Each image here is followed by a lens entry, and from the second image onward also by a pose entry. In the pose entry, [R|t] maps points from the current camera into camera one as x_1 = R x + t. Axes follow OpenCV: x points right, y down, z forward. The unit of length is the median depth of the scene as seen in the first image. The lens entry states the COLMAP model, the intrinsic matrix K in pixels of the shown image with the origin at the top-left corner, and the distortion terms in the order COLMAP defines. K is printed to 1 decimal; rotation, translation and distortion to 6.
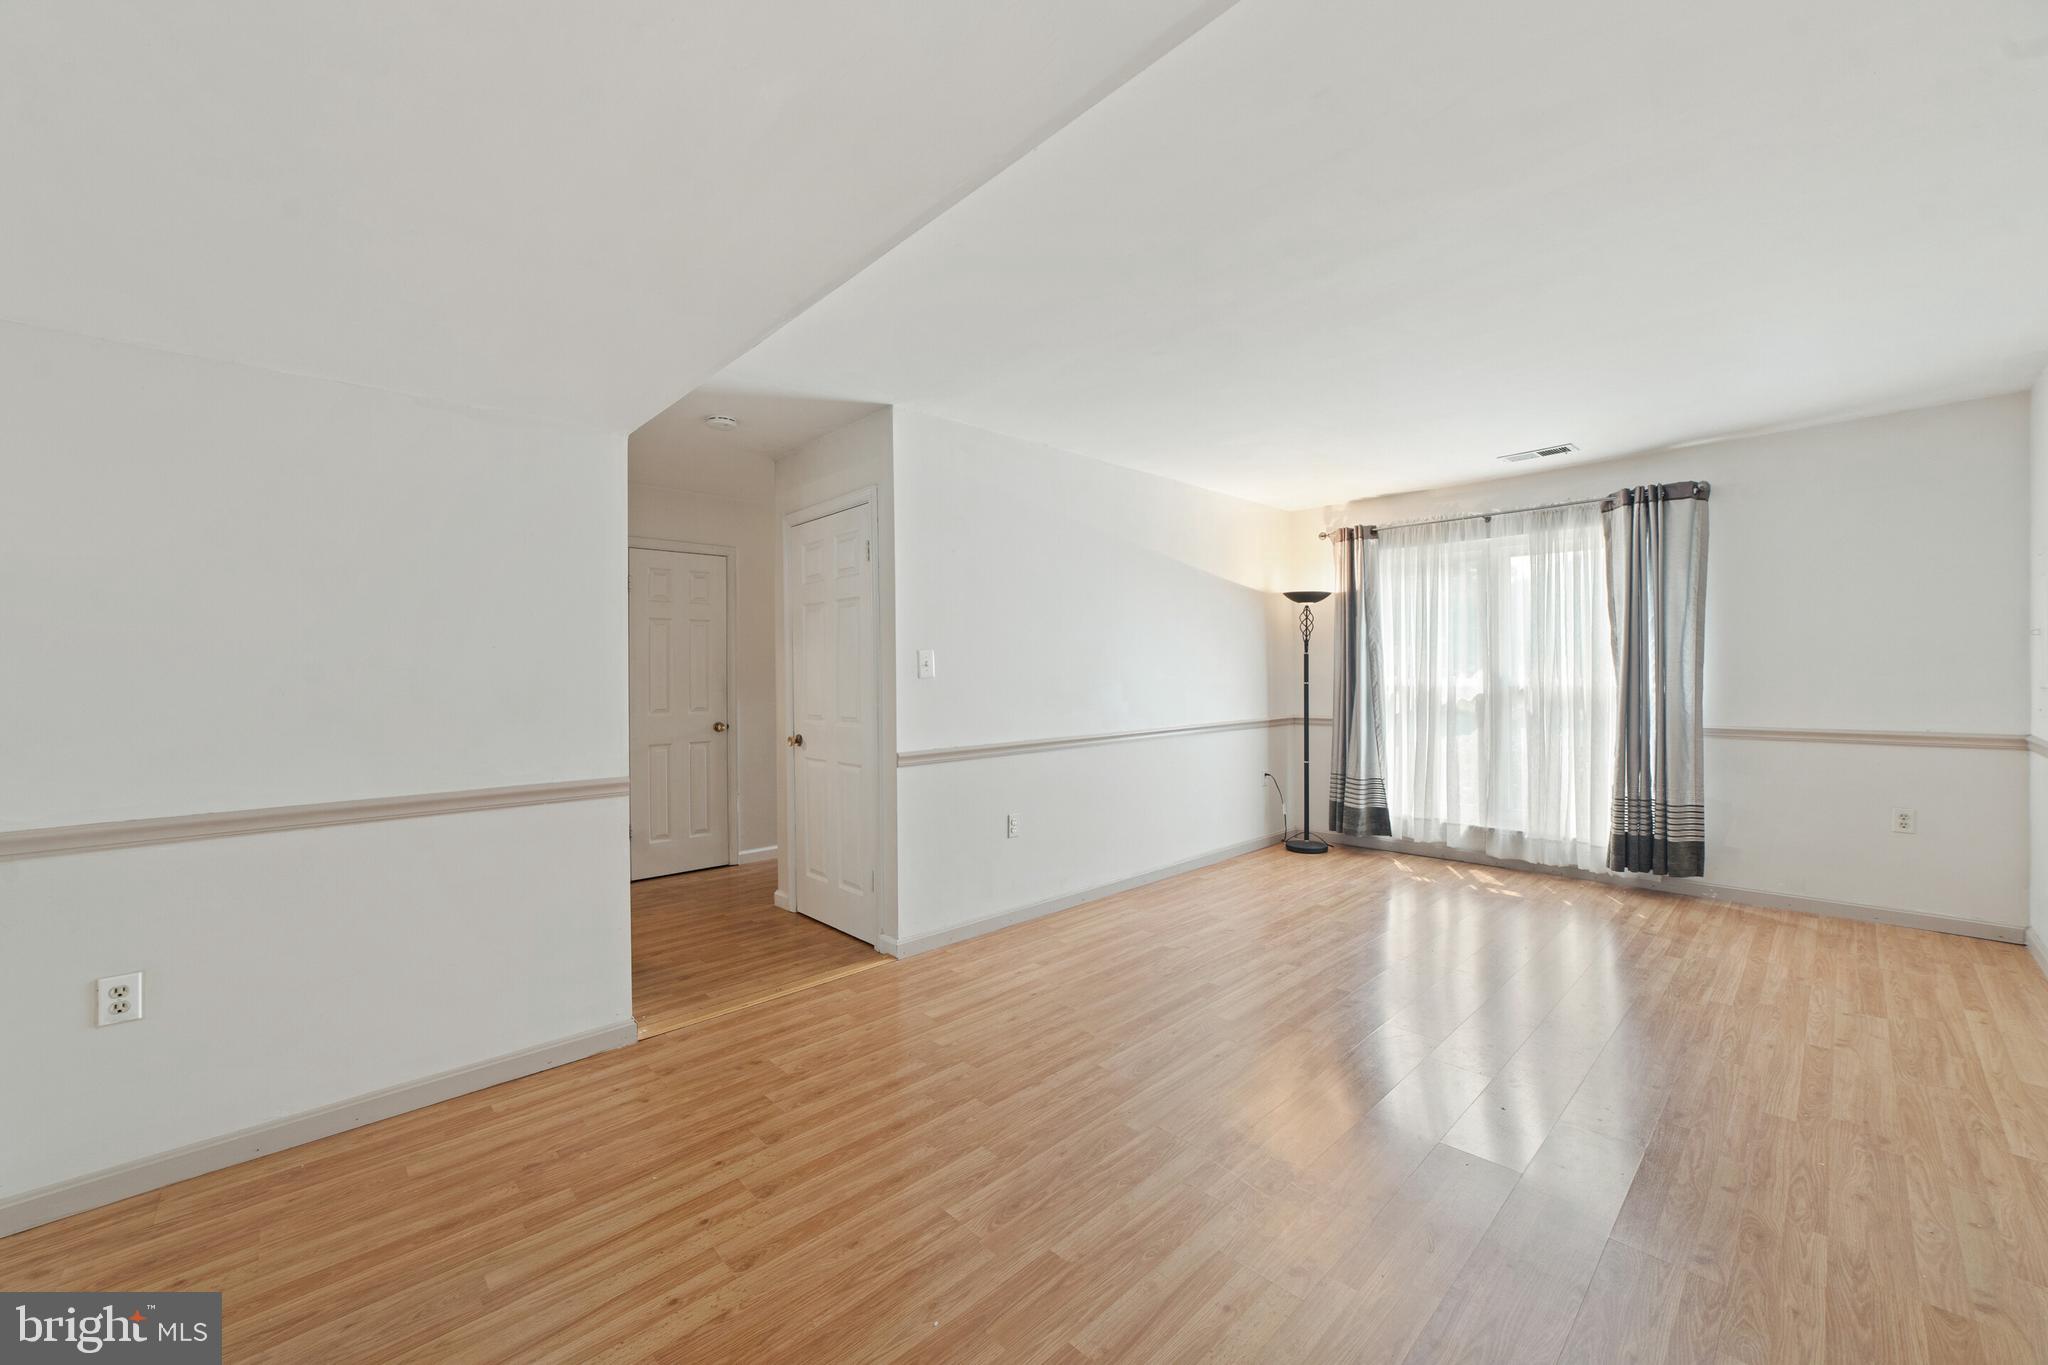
lens RADIAL K [[797.4, 0, 1014.2], [0, 797.4, 691.9], [0, 0, 1]] dist [-0.003217, 0.000102]
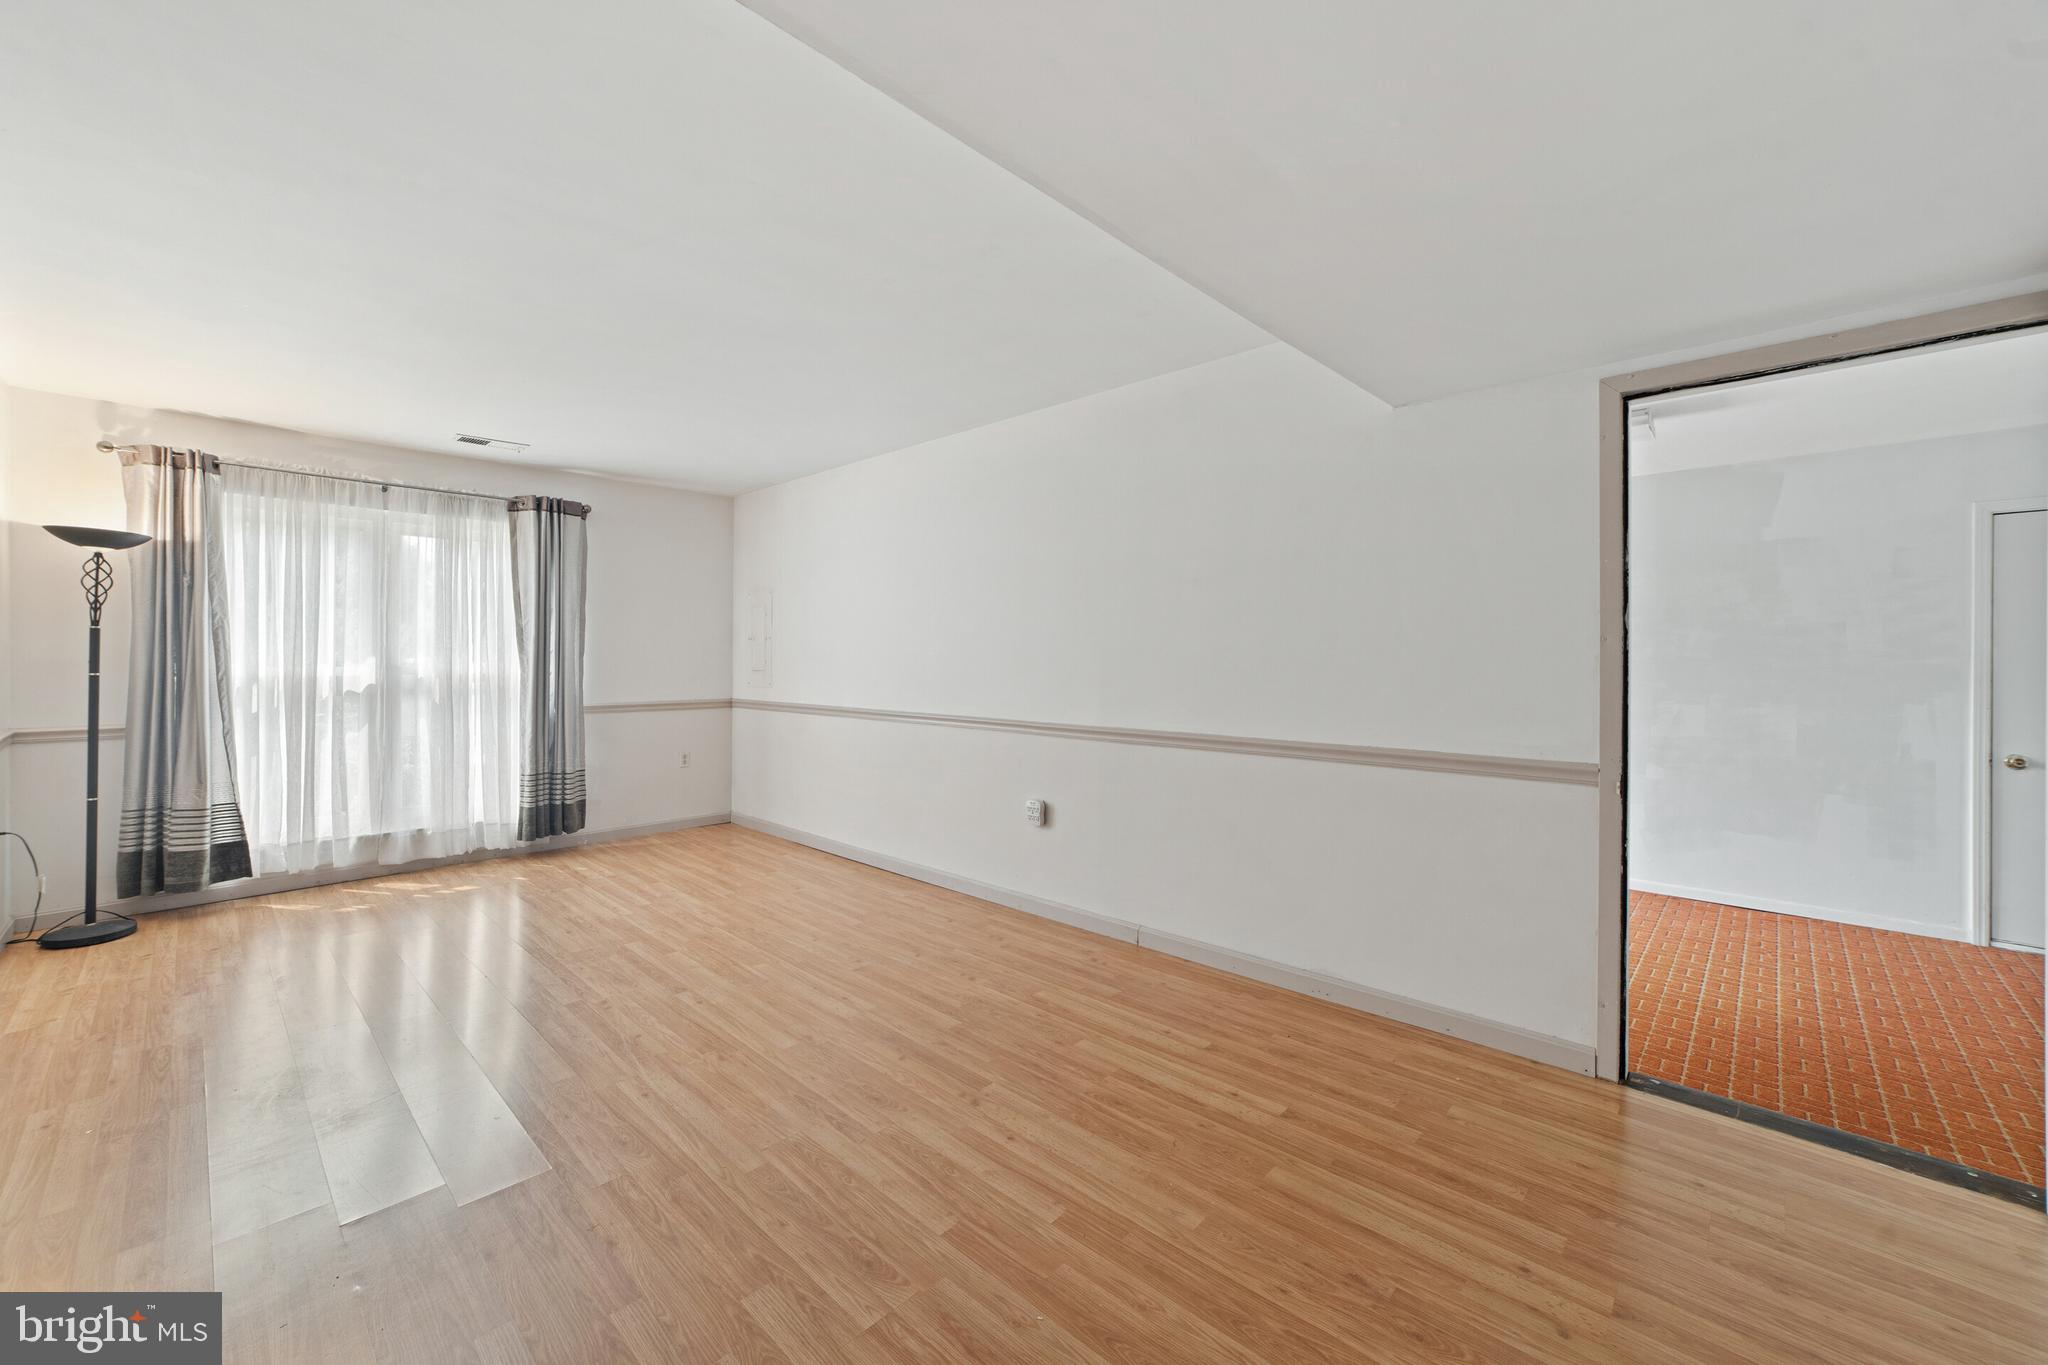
lens RADIAL K [[797.4, 0, 1014.2], [0, 797.4, 691.9], [0, 0, 1]] dist [-0.003217, 0.000102]
pose [[-0.042050, -0.032628, 0.998583, -0.332980], [0.022006, 0.999194, 0.033574, -0.002938], [-0.998873, 0.023386, -0.041298, 0.334694]]
